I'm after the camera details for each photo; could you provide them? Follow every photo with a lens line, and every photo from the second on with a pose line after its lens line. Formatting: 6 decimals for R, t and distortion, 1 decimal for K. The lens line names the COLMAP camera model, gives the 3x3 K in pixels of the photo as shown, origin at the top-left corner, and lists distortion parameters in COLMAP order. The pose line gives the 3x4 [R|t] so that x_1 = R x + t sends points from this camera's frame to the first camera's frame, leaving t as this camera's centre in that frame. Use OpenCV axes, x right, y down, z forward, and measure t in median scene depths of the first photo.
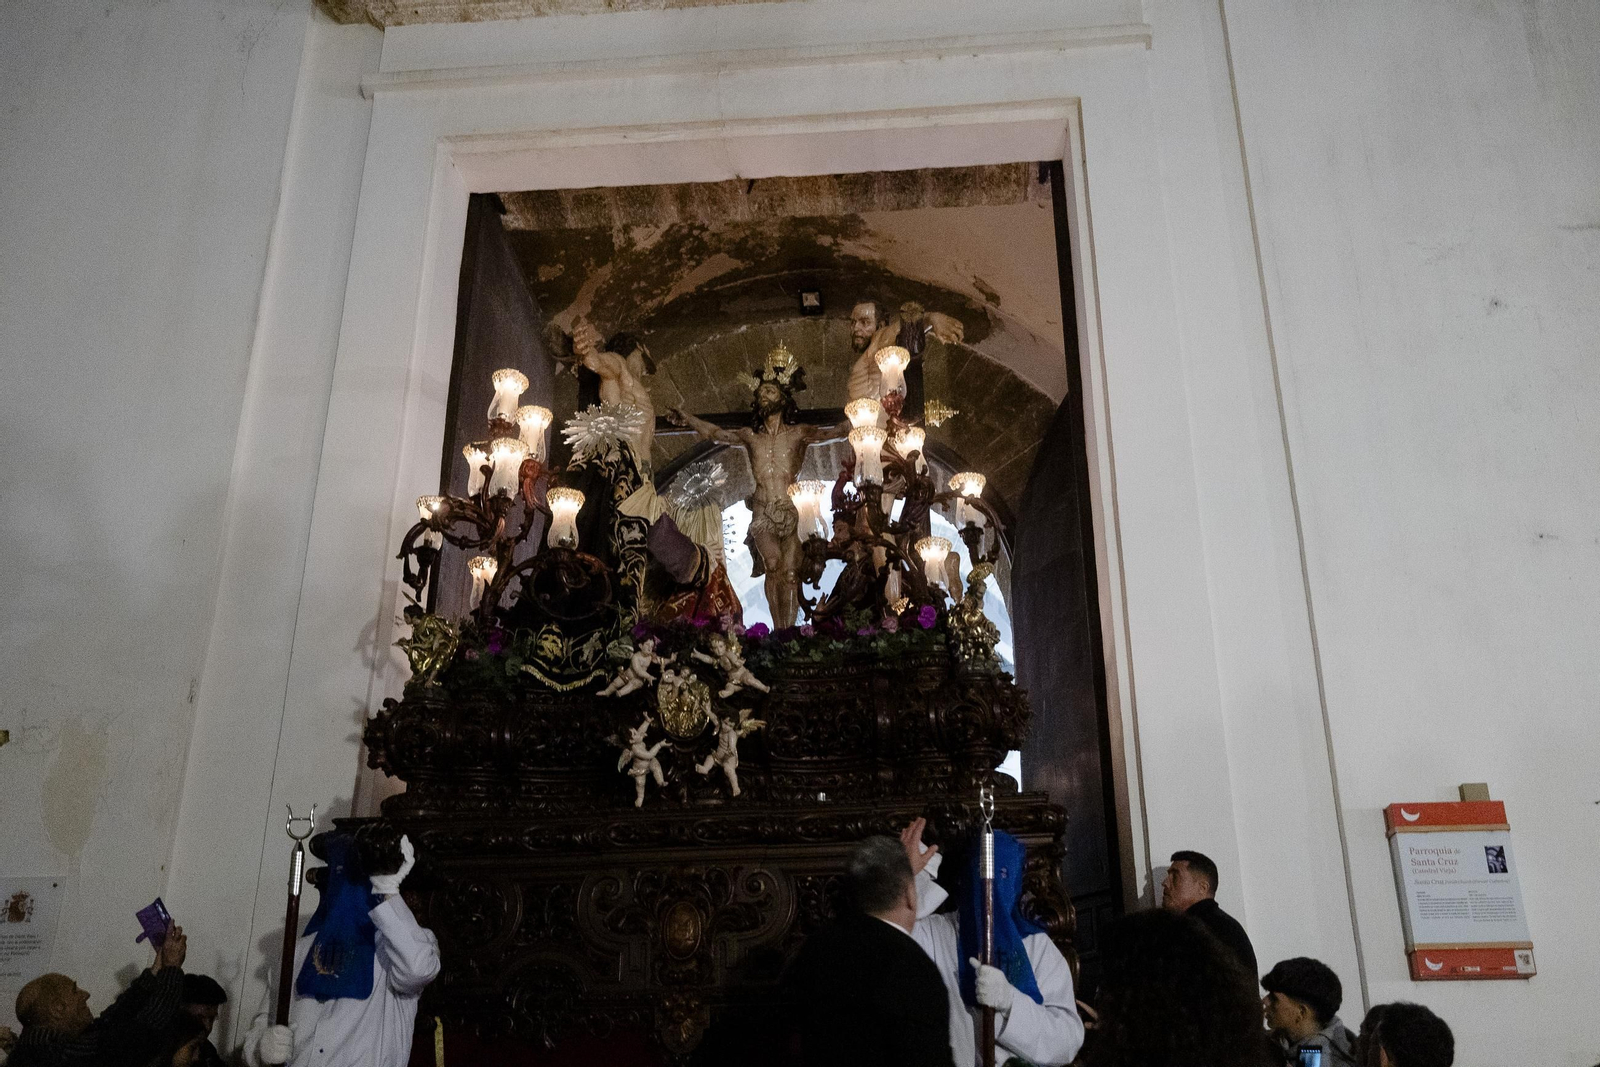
lens RADIAL K [[1535.4, 0, 806.6], [0, 1535.4, 540.7], [0, 0, 1]] dist [-0.015263, 0.000000]
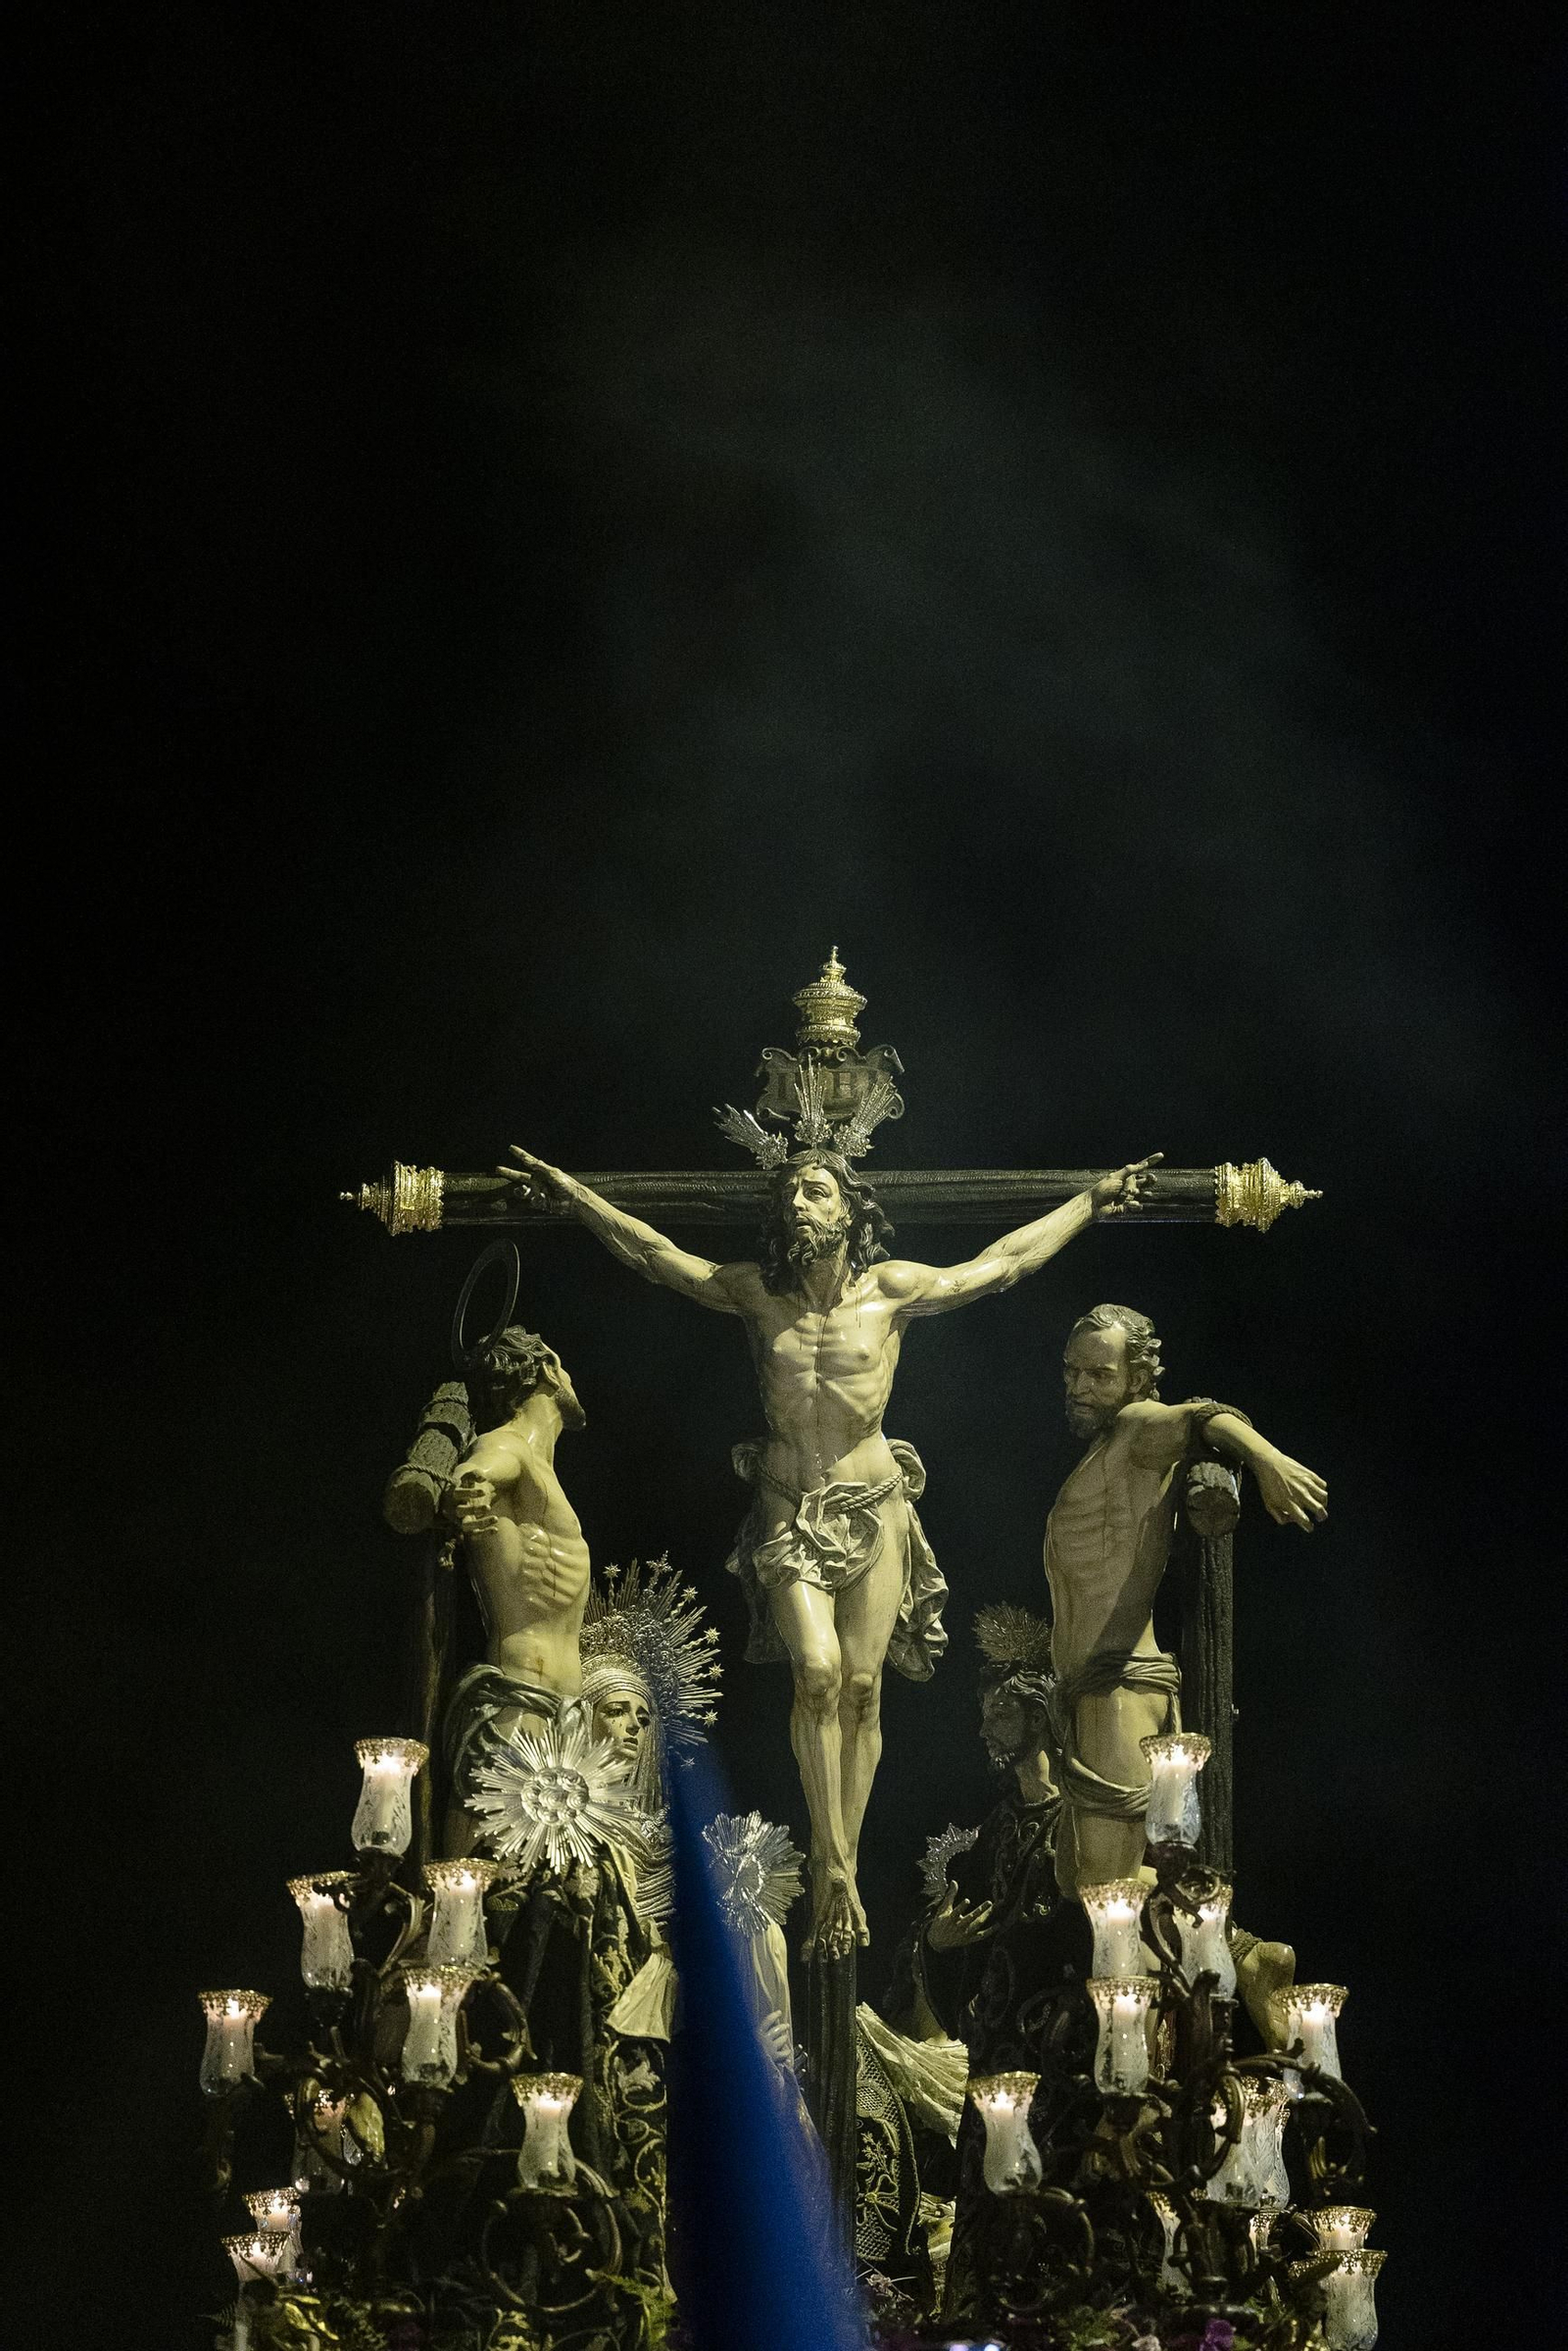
lens RADIAL K [[12079.3, 0, 785.9], [0, 12079.3, 1175.9], [0, 0, 1]] dist [-0.030196, 0.000000]
pose [[0.998279, 0.035512, 0.046668, -0.283017], [-0.045256, 0.972616, 0.227969, -1.297746], [-0.037295, -0.229688, 0.972549, -3.009769]]
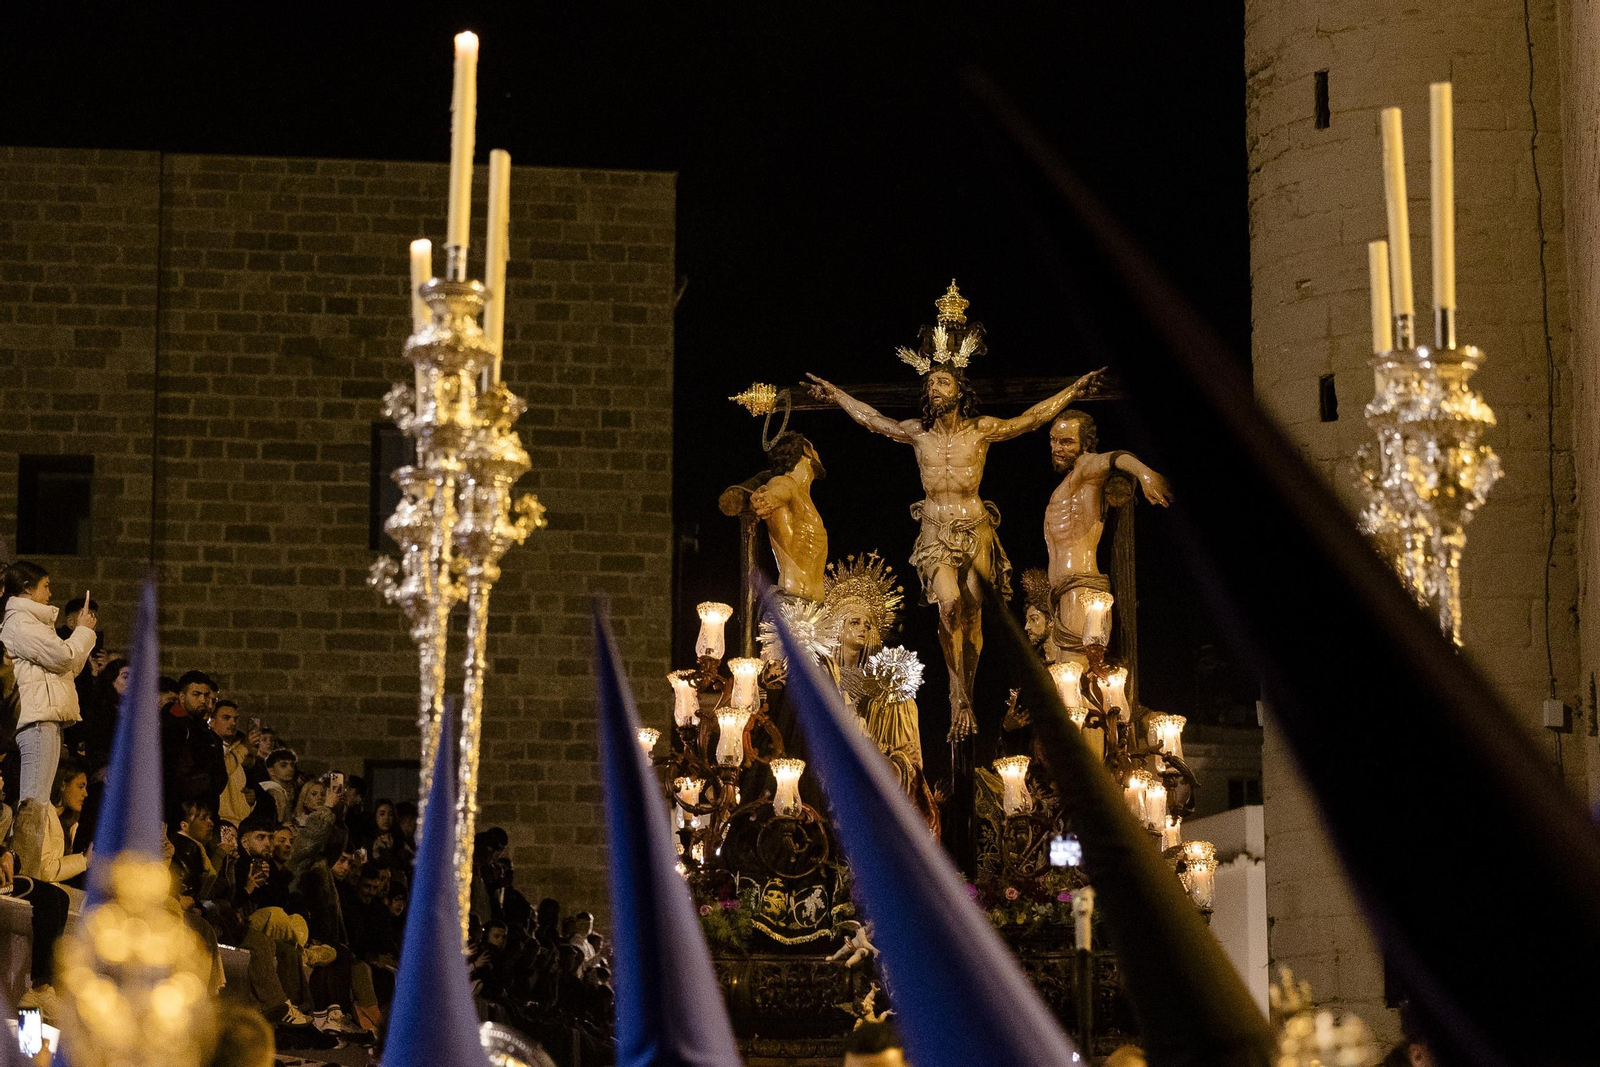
lens RADIAL K [[3985.6, 0, 806.2], [0, 3985.6, 529.1], [0, 0, 1]] dist [-0.134645, 0.000000]
pose [[0.999670, 0.011503, -0.022981, -0.083045], [-0.006702, 0.979980, 0.198983, -0.751292], [0.024810, -0.198763, 0.979733, -1.712971]]
